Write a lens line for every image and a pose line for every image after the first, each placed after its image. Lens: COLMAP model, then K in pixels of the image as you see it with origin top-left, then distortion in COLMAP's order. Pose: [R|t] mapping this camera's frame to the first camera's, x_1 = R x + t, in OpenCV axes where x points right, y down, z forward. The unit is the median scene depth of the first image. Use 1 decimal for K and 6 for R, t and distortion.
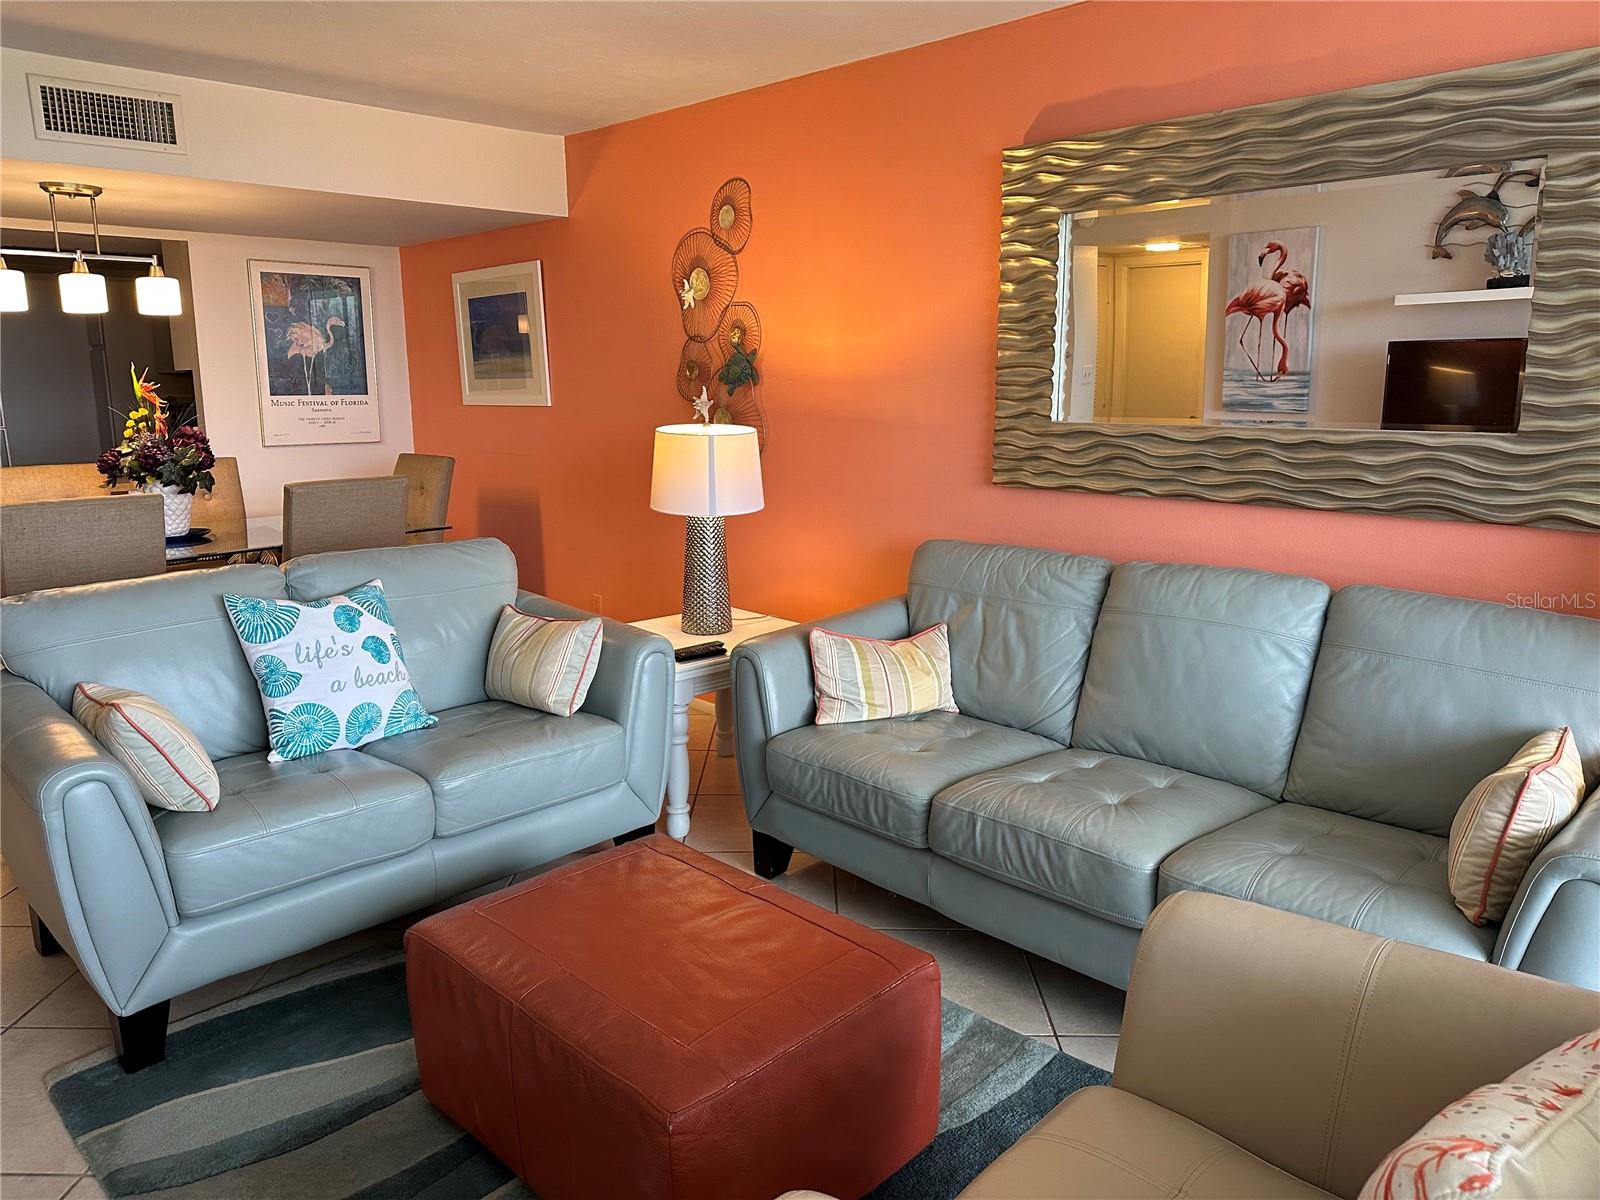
lens RADIAL K [[1131.4, 0, 787.4], [0, 1131.4, 583.1], [0, 0, 1]] dist [0.130393, -0.208663]
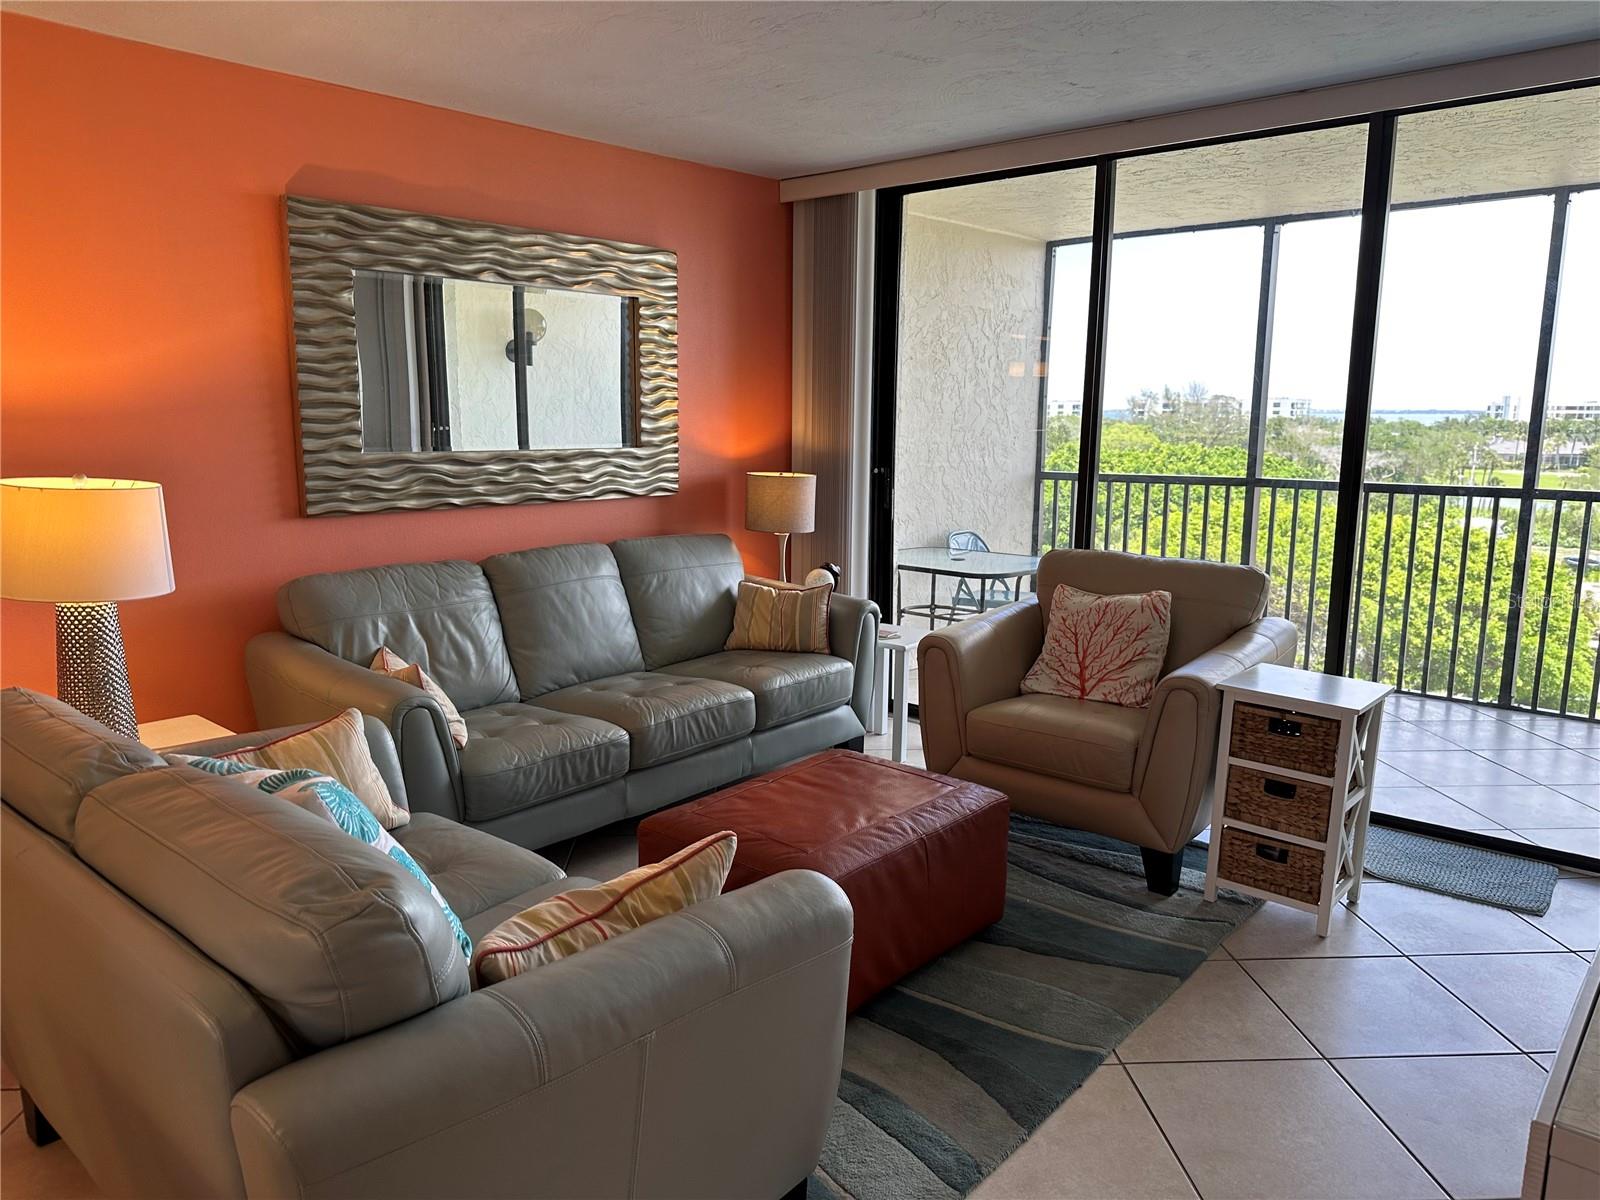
lens RADIAL K [[1112.0, 0, 805.2], [0, 1112.0, 605.7], [0, 0, 1]] dist [0.115756, -0.187880]
pose [[-0.077784, -0.179824, 0.980619, -1.100421], [0.171139, 0.966590, 0.190826, -0.162484], [-0.982172, 0.182665, -0.044410, 0.788465]]
